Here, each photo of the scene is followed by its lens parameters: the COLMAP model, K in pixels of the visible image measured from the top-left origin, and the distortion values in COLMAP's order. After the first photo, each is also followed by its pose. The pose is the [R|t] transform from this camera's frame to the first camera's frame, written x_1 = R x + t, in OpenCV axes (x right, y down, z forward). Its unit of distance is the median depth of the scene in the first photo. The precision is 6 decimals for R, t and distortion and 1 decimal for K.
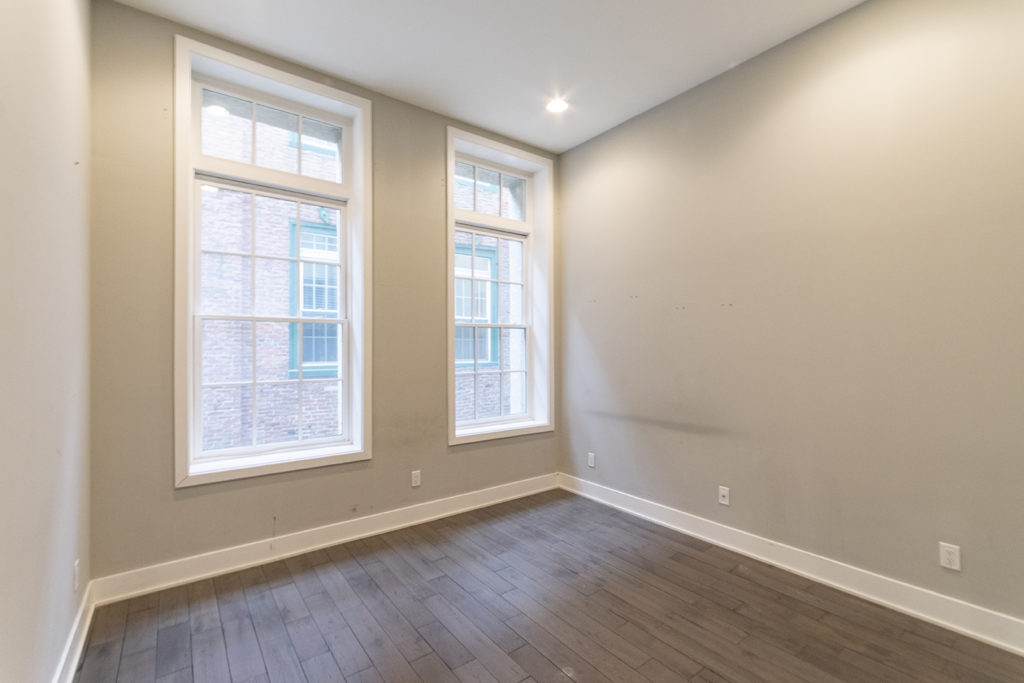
lens RADIAL K [[455.8, 0, 512.5], [0, 455.8, 339.7], [0, 0, 1]] dist [-0.001122, 0.000128]
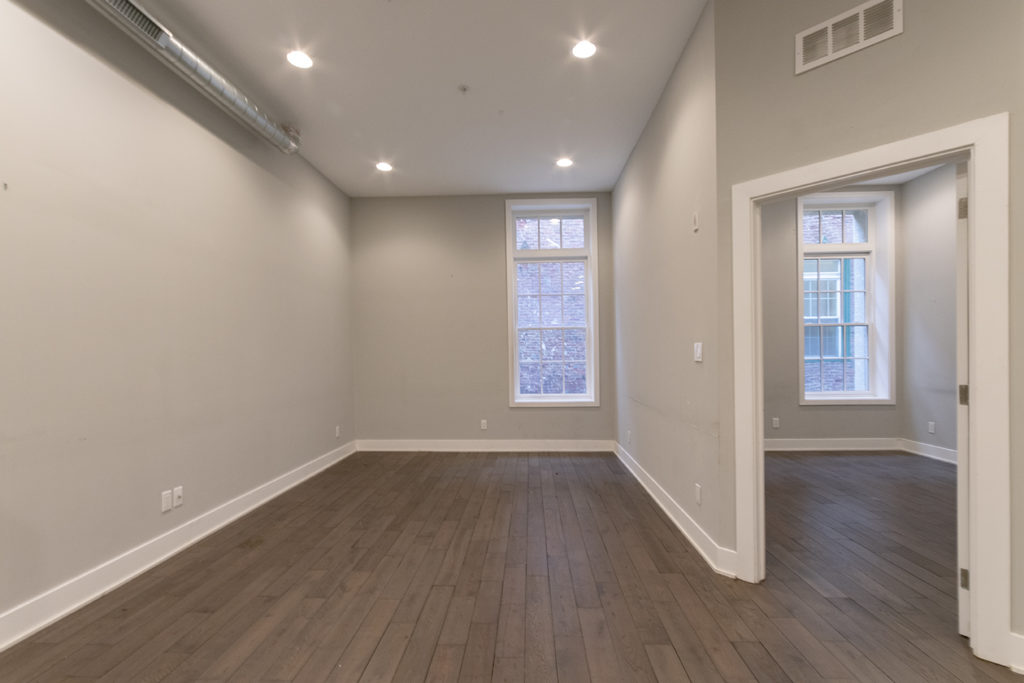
lens RADIAL K [[455.8, 0, 508.7], [0, 455.8, 345.1], [0, 0, 1]] dist [-0.001122, 0.000128]
pose [[0.770155, -0.004769, -0.637839, 0.067421], [0.008908, 0.999955, 0.003279, 0.016851], [0.637795, -0.008207, 0.770163, -0.645268]]
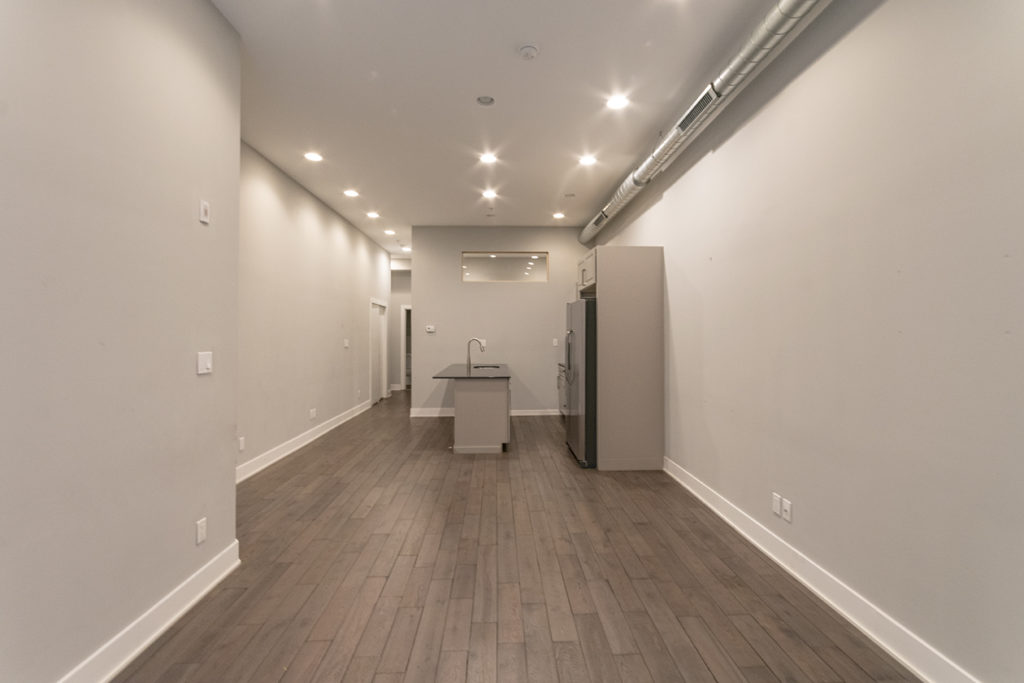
lens RADIAL K [[455.8, 0, 509.4], [0, 455.8, 339.2], [0, 0, 1]] dist [-0.001122, 0.000128]
pose [[-0.814958, 0.010564, 0.579424, -1.711370], [0.005082, 0.999926, -0.011083, 0.000913], [-0.579498, -0.006087, -0.814951, 1.287971]]
